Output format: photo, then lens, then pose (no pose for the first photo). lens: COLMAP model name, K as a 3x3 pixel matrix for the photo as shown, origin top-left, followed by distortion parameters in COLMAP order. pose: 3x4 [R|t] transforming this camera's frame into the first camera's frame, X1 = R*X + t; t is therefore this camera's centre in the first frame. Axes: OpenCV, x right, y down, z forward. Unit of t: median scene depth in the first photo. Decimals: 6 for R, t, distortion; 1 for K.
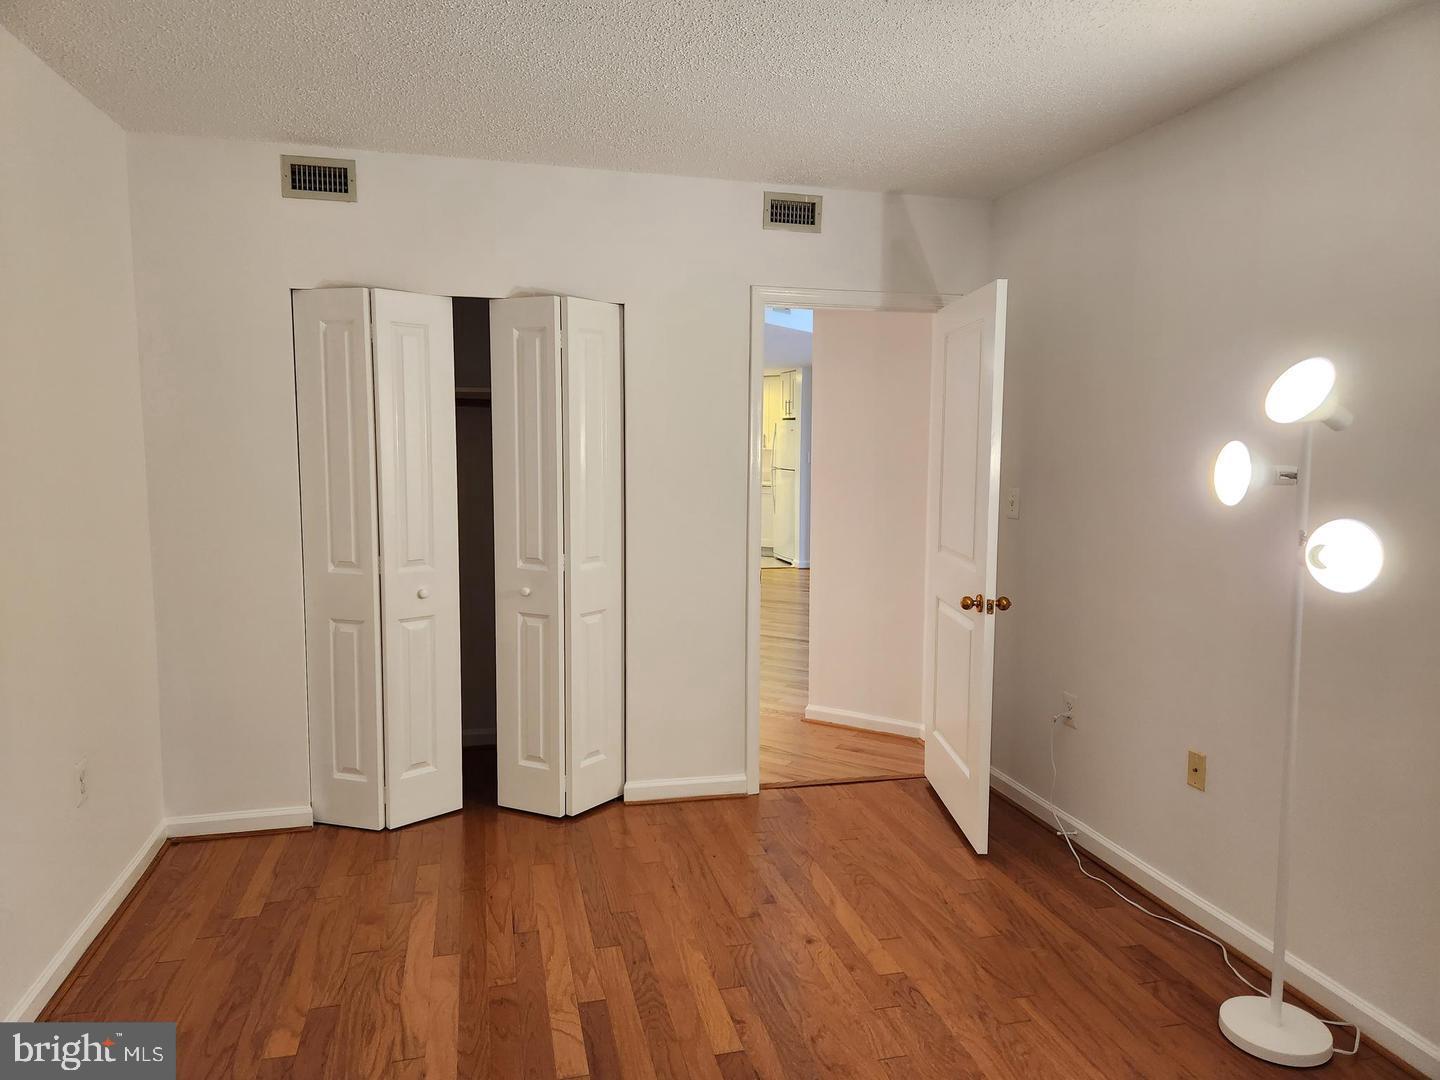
lens RADIAL K [[965.7, 0, 720.0], [0, 965.7, 540.0], [0, 0, 1]] dist [0.107790, -0.109020]
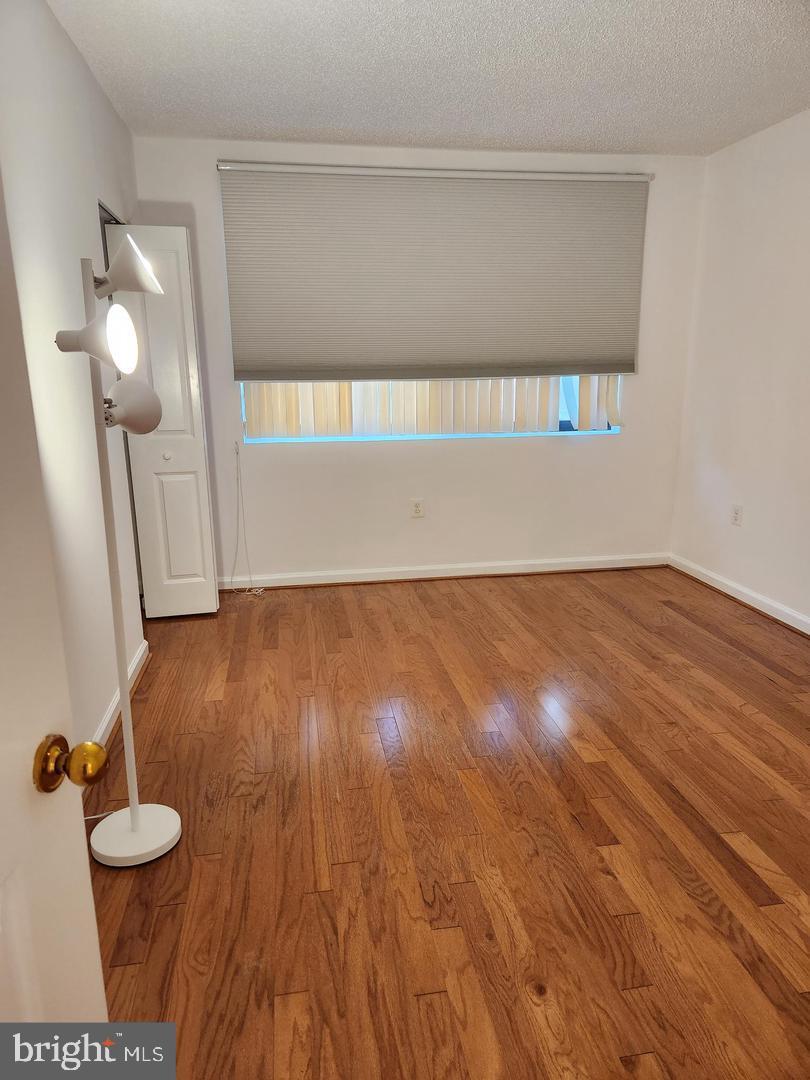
lens RADIAL K [[724.3, 0, 405.0], [0, 724.3, 540.0], [0, 0, 1]] dist [0.107790, -0.109020]
pose [[-0.996874, -0.015254, 0.077517, 0.171135], [0.011461, 0.942881, 0.332933, -0.108980], [-0.078168, 0.332781, -0.939759, 1.561825]]
